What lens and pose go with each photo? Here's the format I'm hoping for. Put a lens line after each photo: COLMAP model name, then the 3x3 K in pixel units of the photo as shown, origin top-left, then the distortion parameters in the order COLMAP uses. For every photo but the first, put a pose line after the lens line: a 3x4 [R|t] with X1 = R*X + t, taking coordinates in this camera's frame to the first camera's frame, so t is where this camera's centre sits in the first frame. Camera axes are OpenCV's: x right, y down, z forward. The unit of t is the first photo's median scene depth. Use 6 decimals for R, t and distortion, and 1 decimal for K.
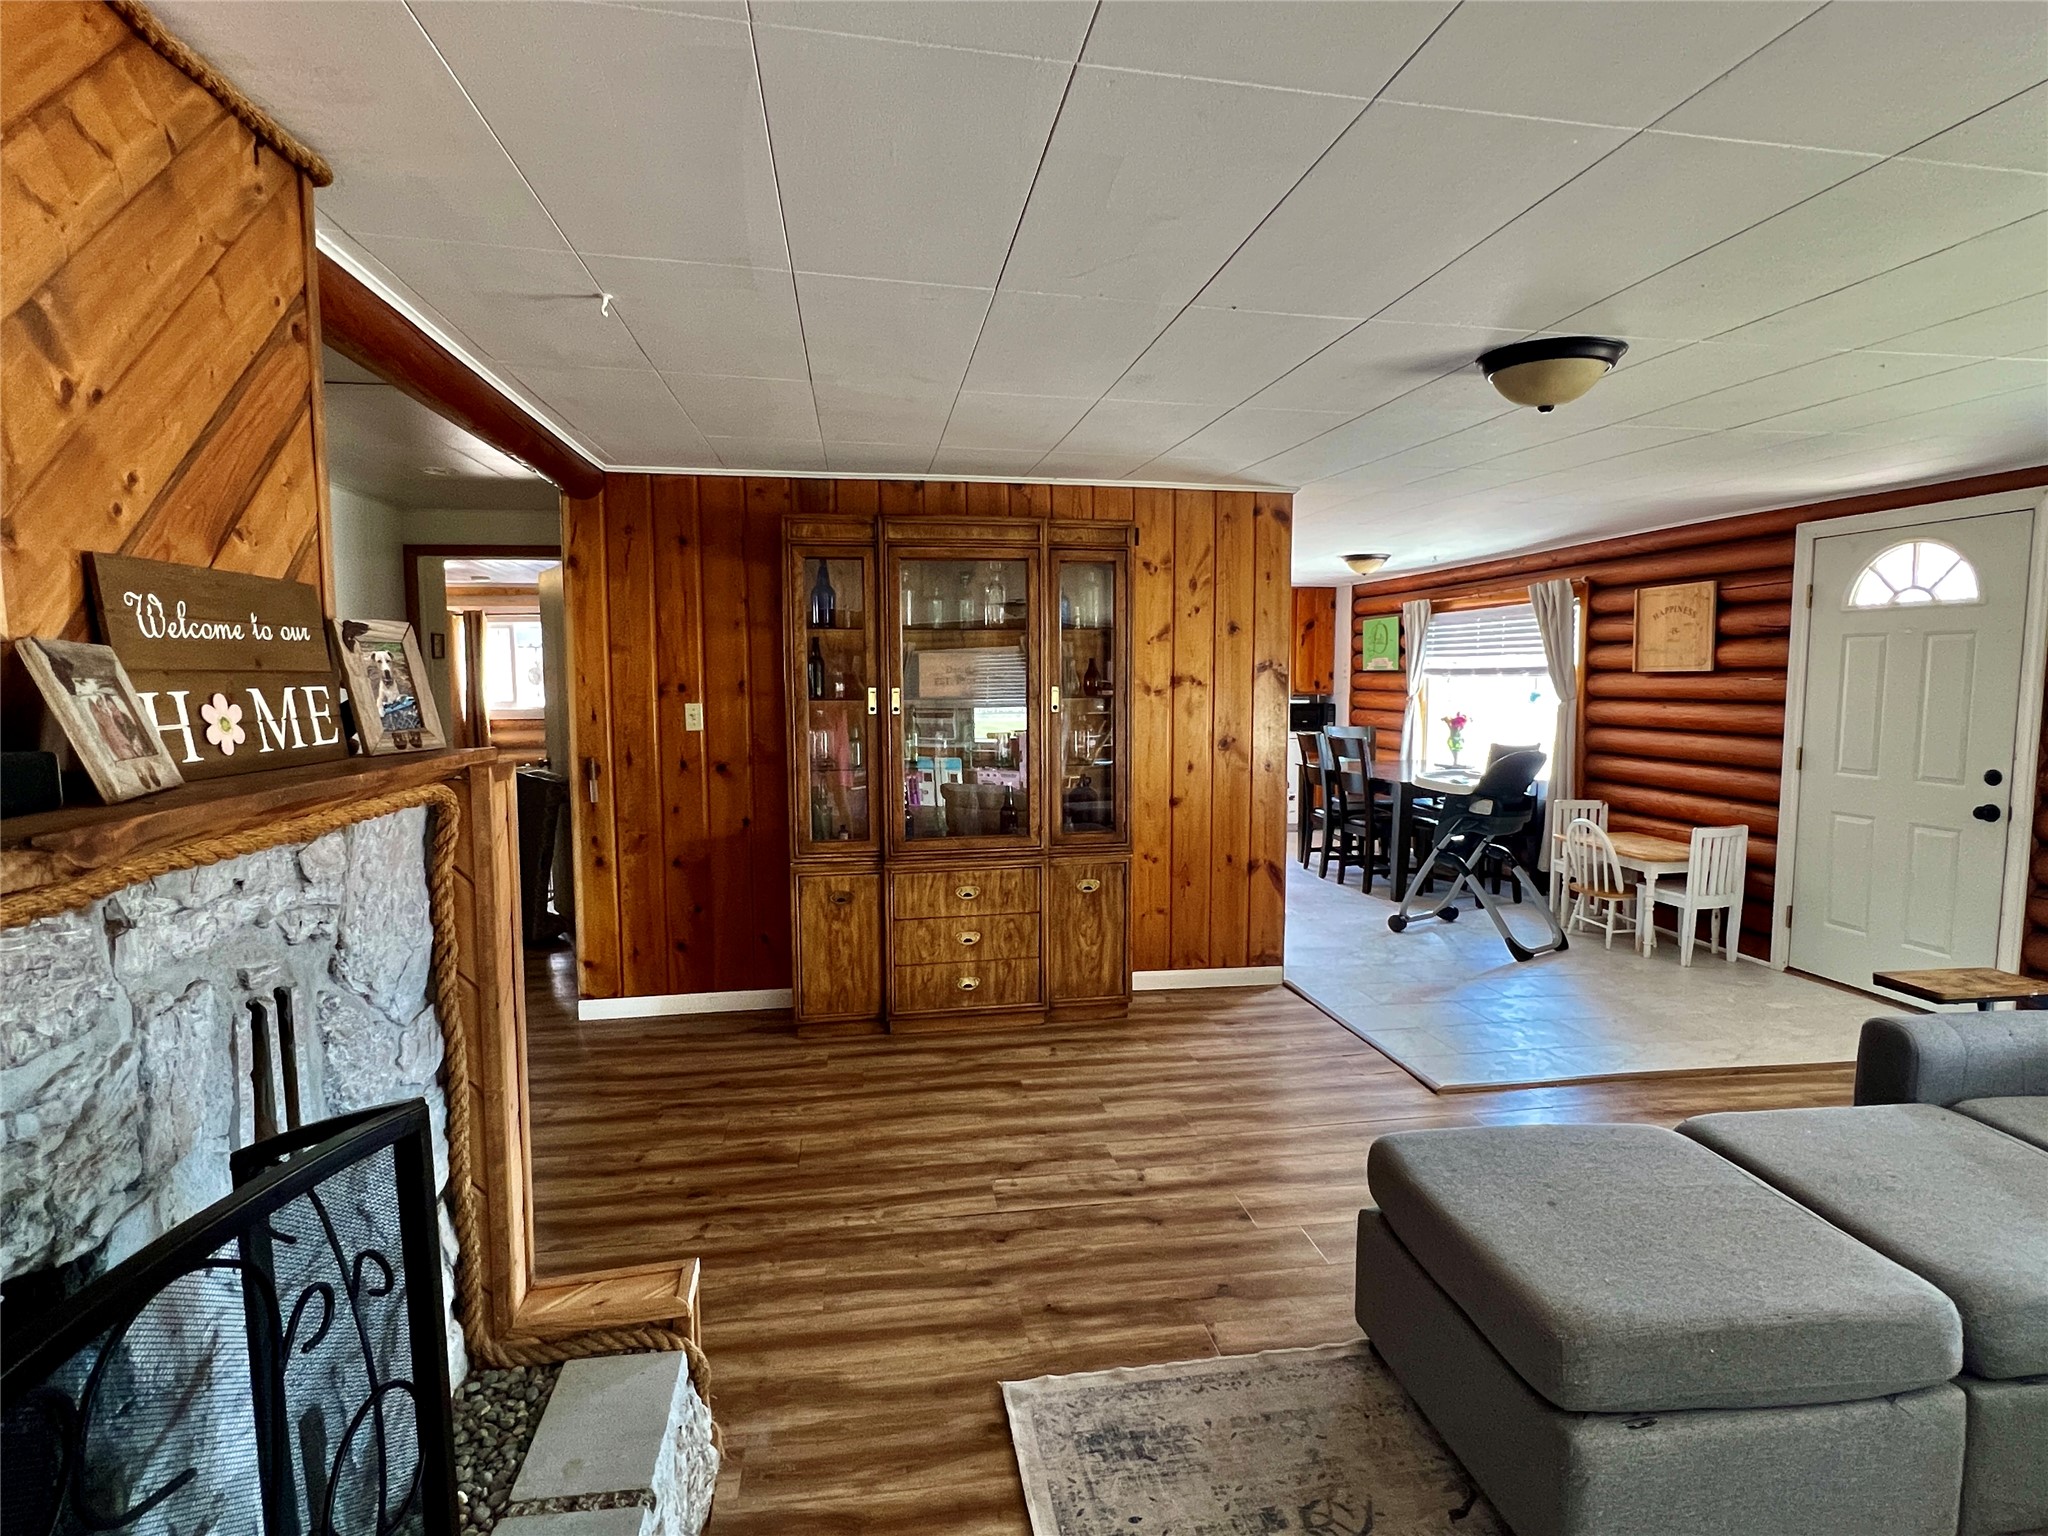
lens RADIAL K [[1039.6, 0, 1028.7], [0, 1039.6, 769.6], [0, 0, 1]] dist [-0.000243, -0.000349]
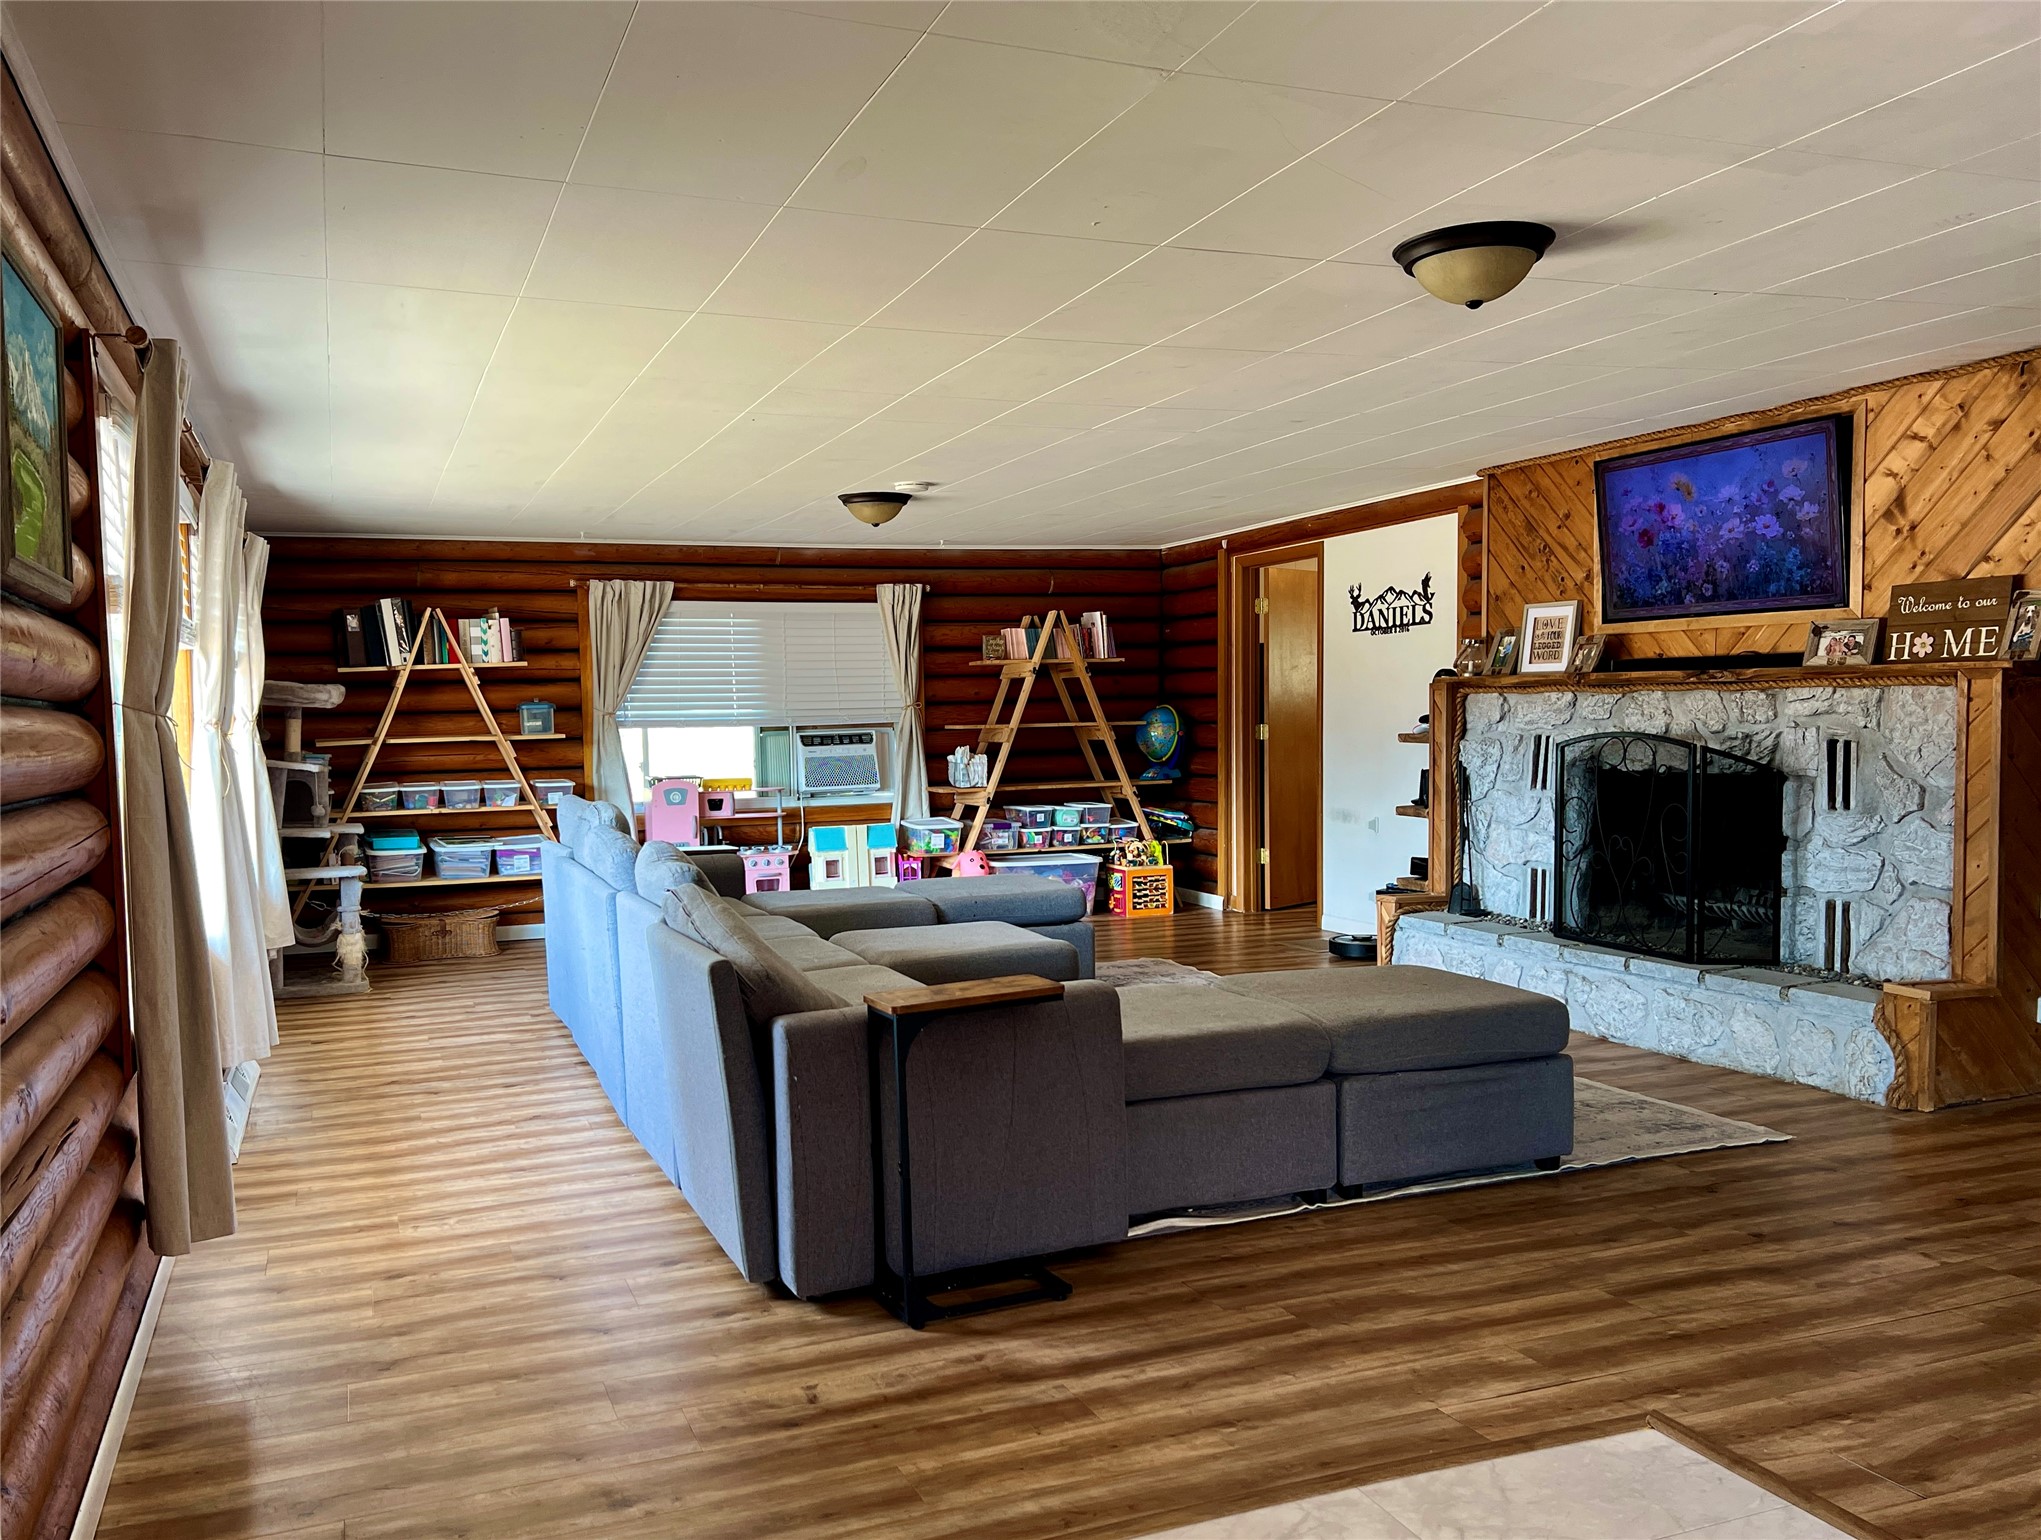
lens RADIAL K [[1610.3, 0, 1006.4], [0, 1610.3, 788.1], [0, 0, 1]] dist [0.006758, -0.005985]
pose [[-0.973992, 0.018523, -0.225825, 2.165781], [-0.012330, 0.990843, 0.134452, -0.189513], [0.226247, 0.133740, -0.964845, 4.129781]]
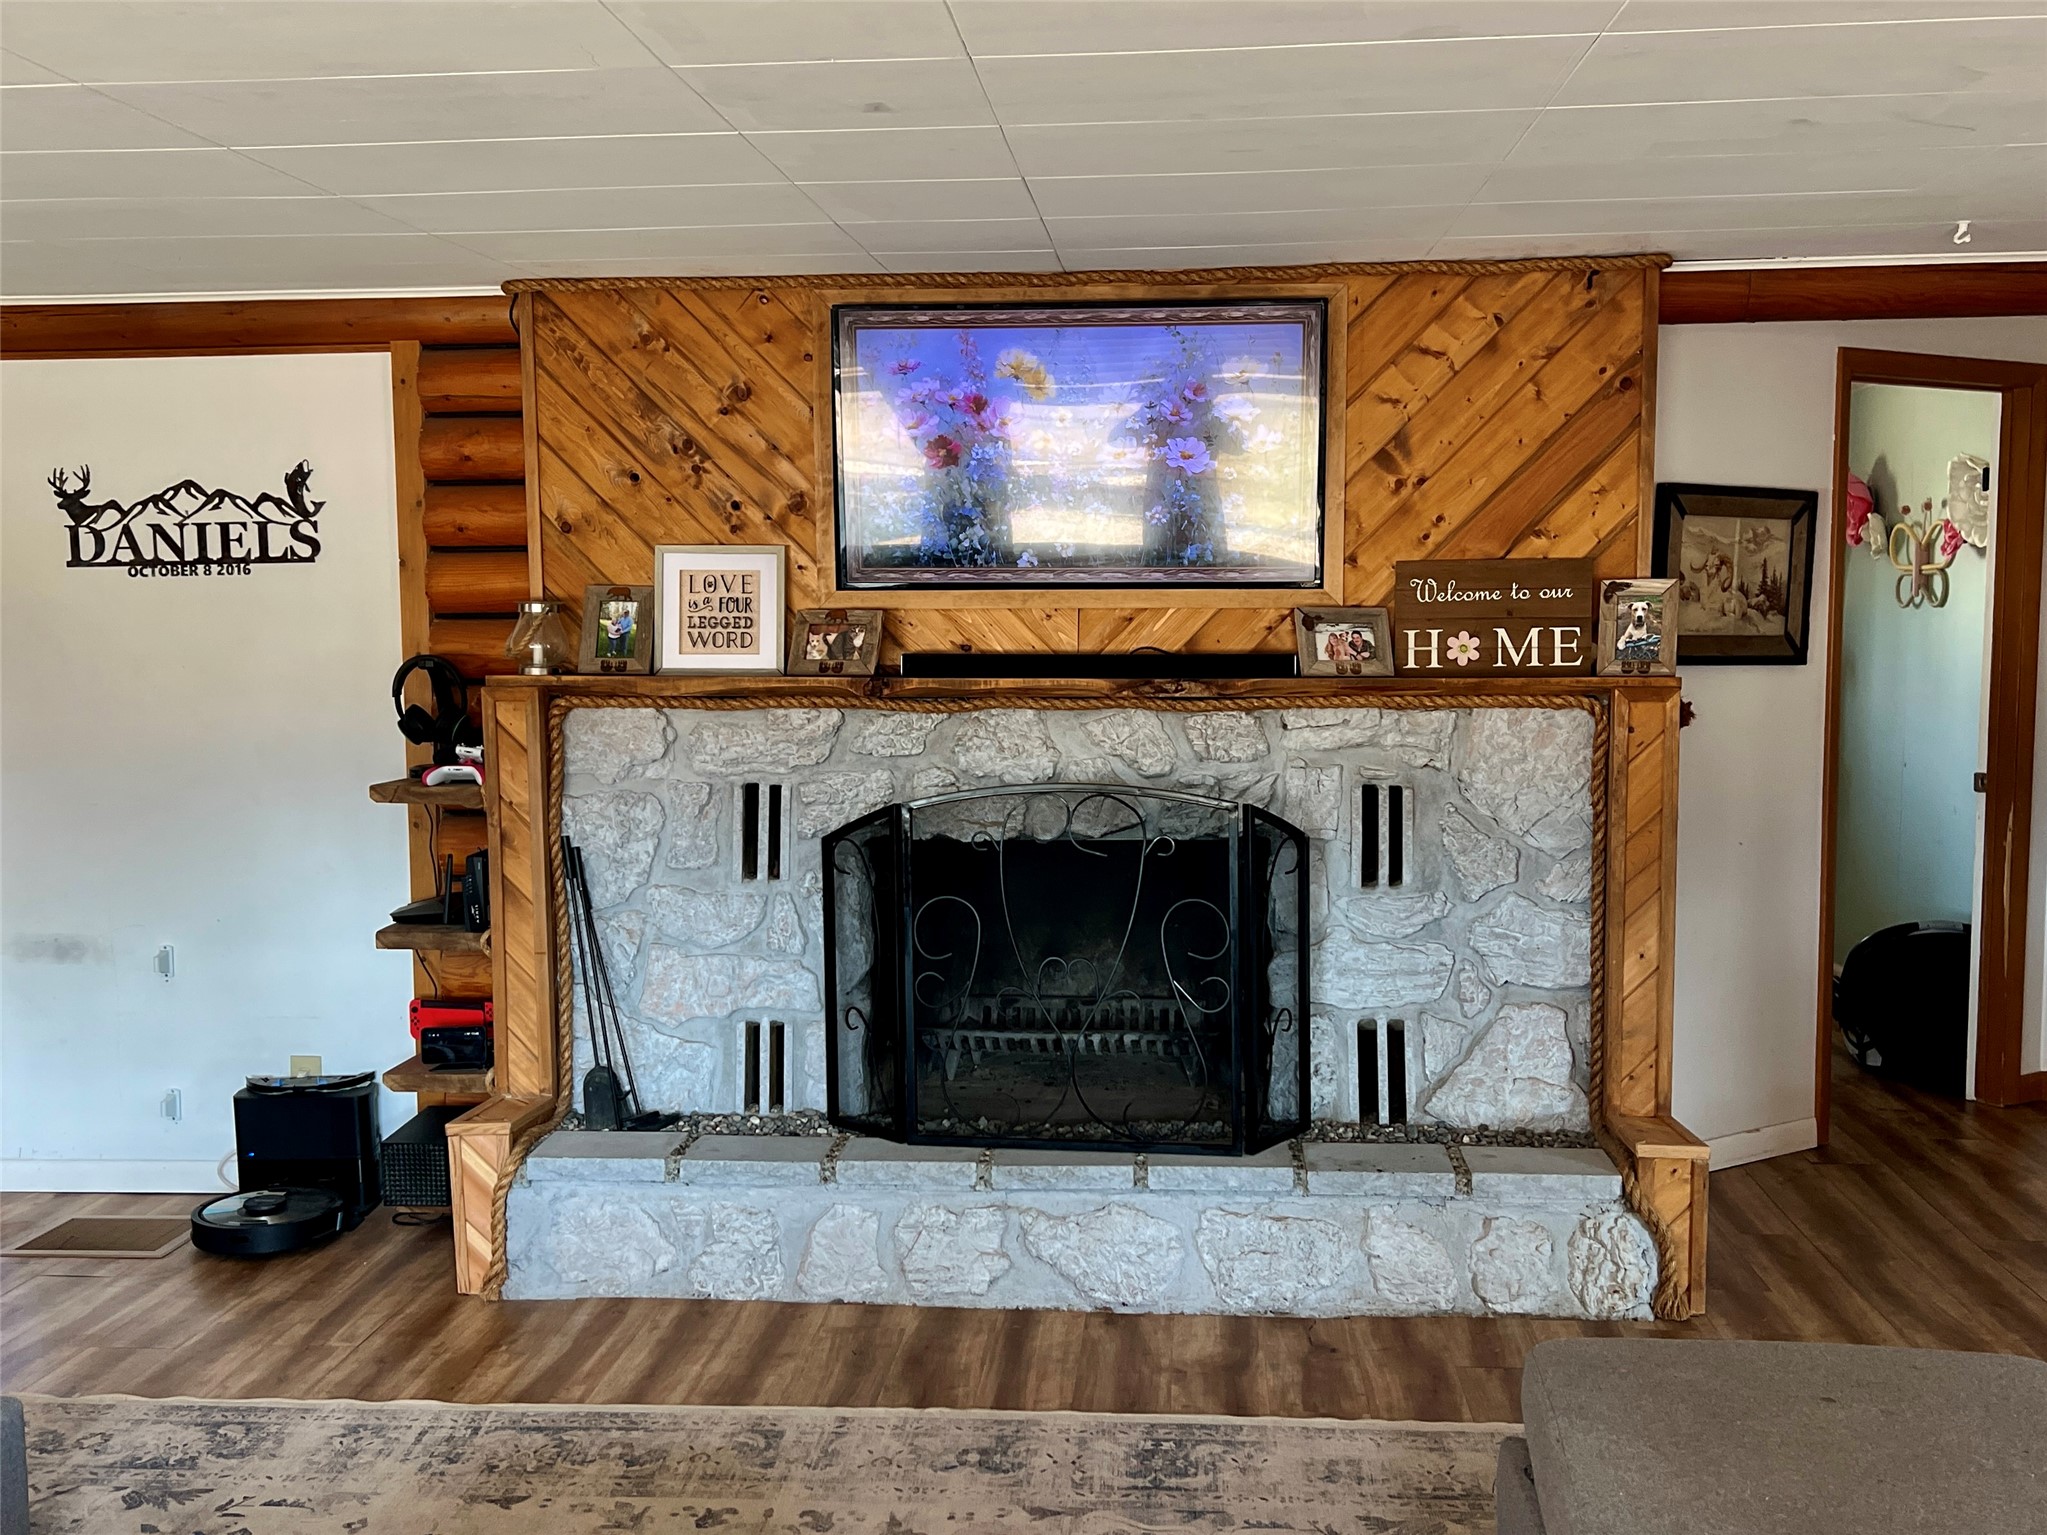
lens RADIAL K [[1909.1, 0, 1018.8], [0, 1909.1, 777.8], [0, 0, 1]] dist [0.074079, 0.000000]
pose [[-0.239586, 0.072702, -0.968149, 2.511134], [-0.082984, 0.992010, 0.095029, -0.070409], [0.967322, 0.103109, -0.231638, 1.011580]]
